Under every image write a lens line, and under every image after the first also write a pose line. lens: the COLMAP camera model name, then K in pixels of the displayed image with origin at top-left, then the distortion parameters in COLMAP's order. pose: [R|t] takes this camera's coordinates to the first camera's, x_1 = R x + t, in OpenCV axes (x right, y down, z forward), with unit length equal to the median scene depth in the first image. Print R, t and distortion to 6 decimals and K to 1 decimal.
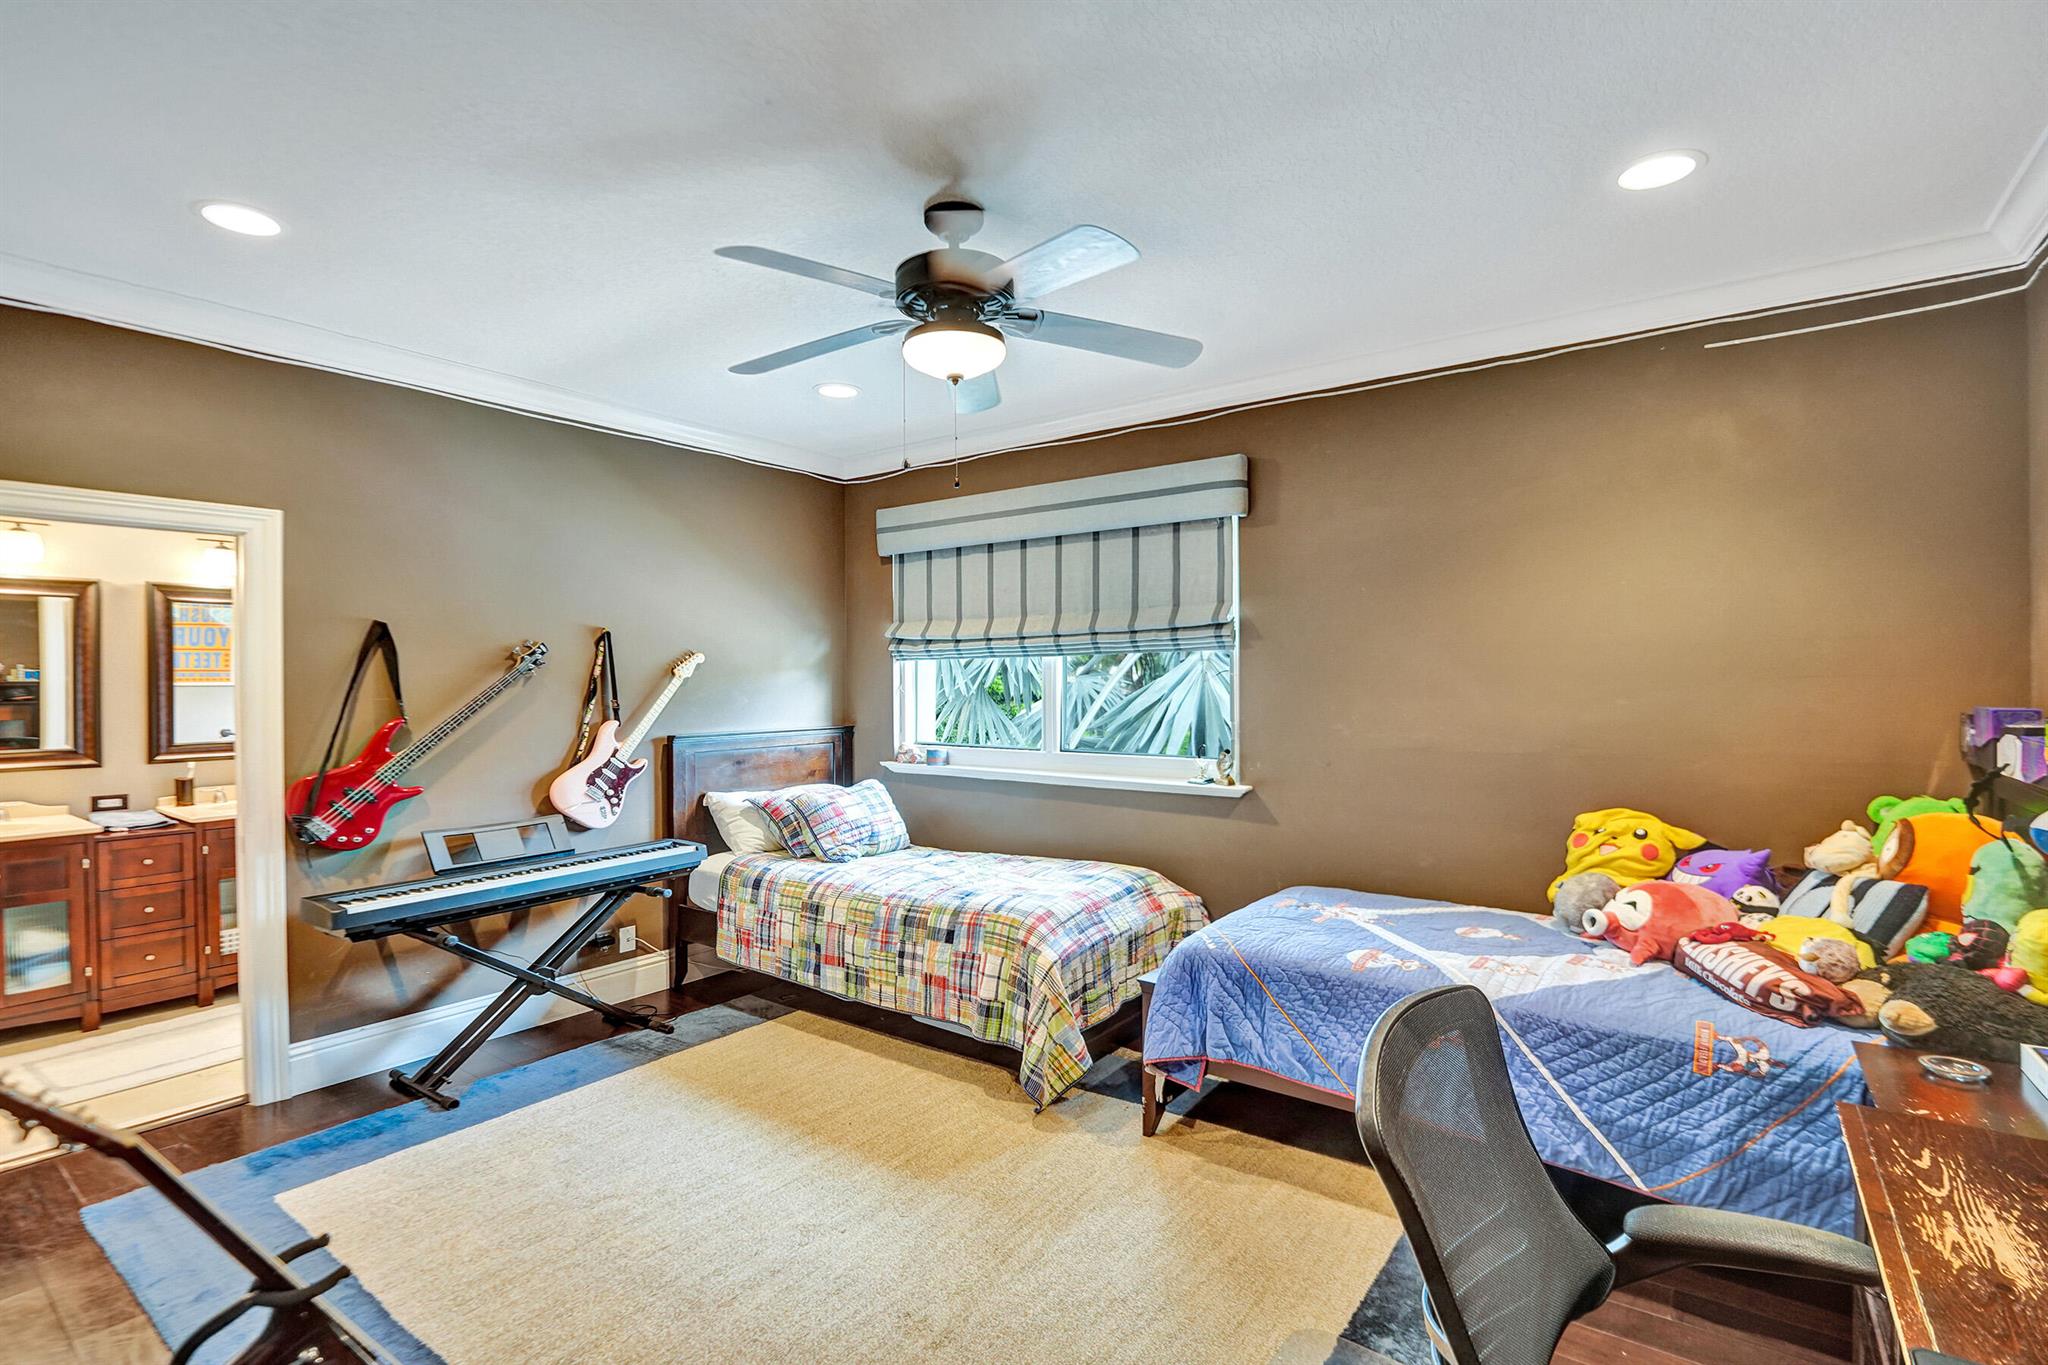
lens RADIAL K [[959.9, 0, 1024.0], [0, 959.9, 682.5], [0, 0, 1]] dist [-0.002140, -0.000383]
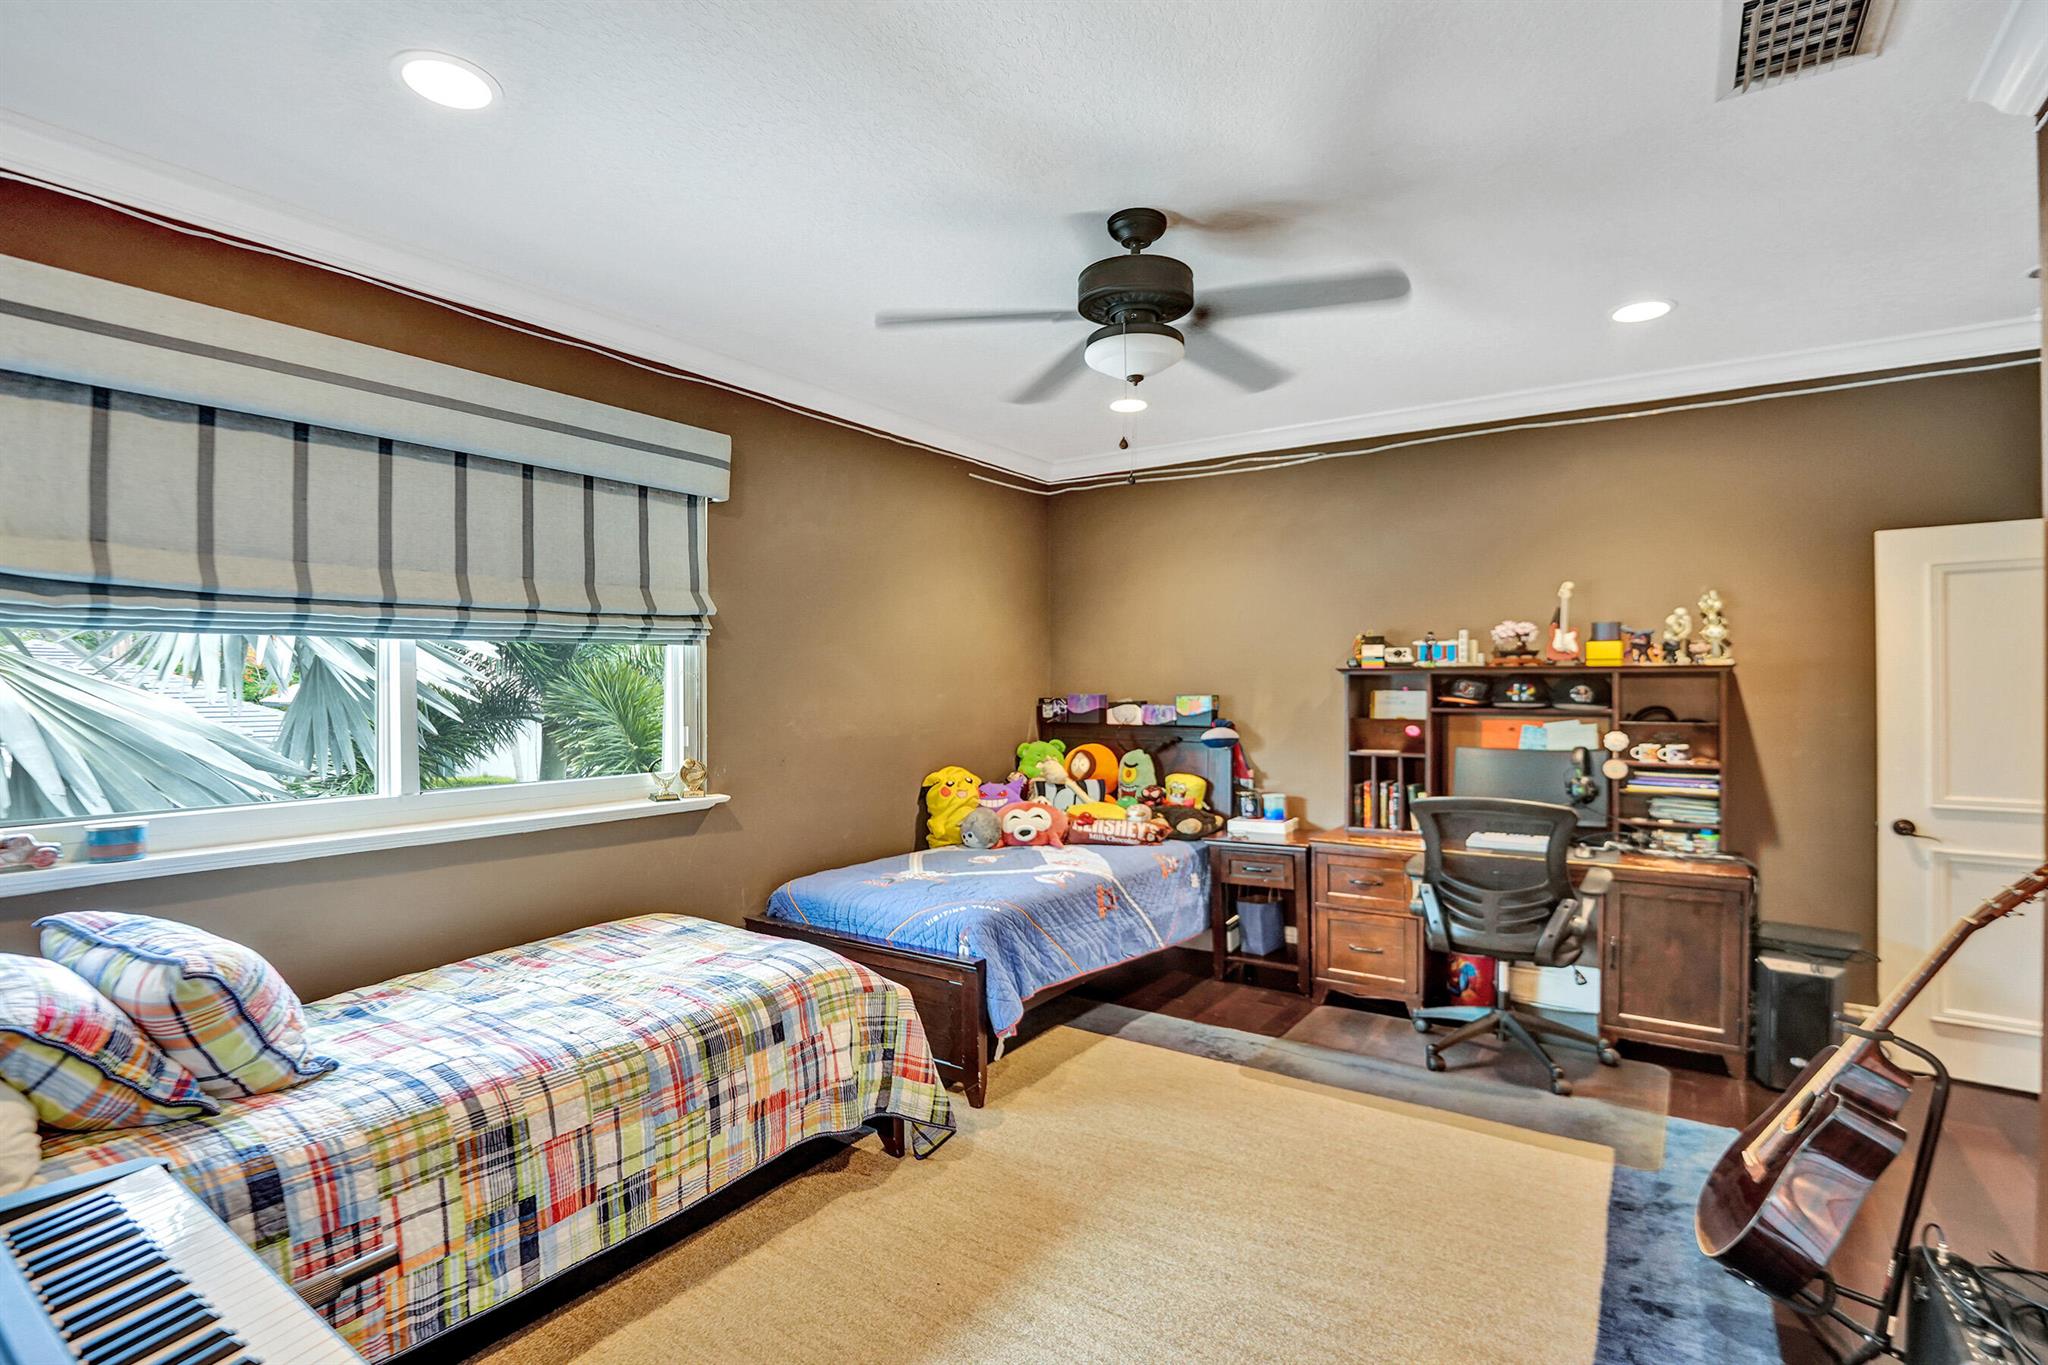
lens RADIAL K [[959.9, 0, 1024.0], [0, 959.9, 682.5], [0, 0, 1]] dist [-0.002140, -0.000383]
pose [[-0.026782, 0.007944, 0.999610, -0.760008], [0.002534, 0.999966, -0.007879, 0.009887], [-0.999638, 0.002322, -0.026801, 0.796784]]
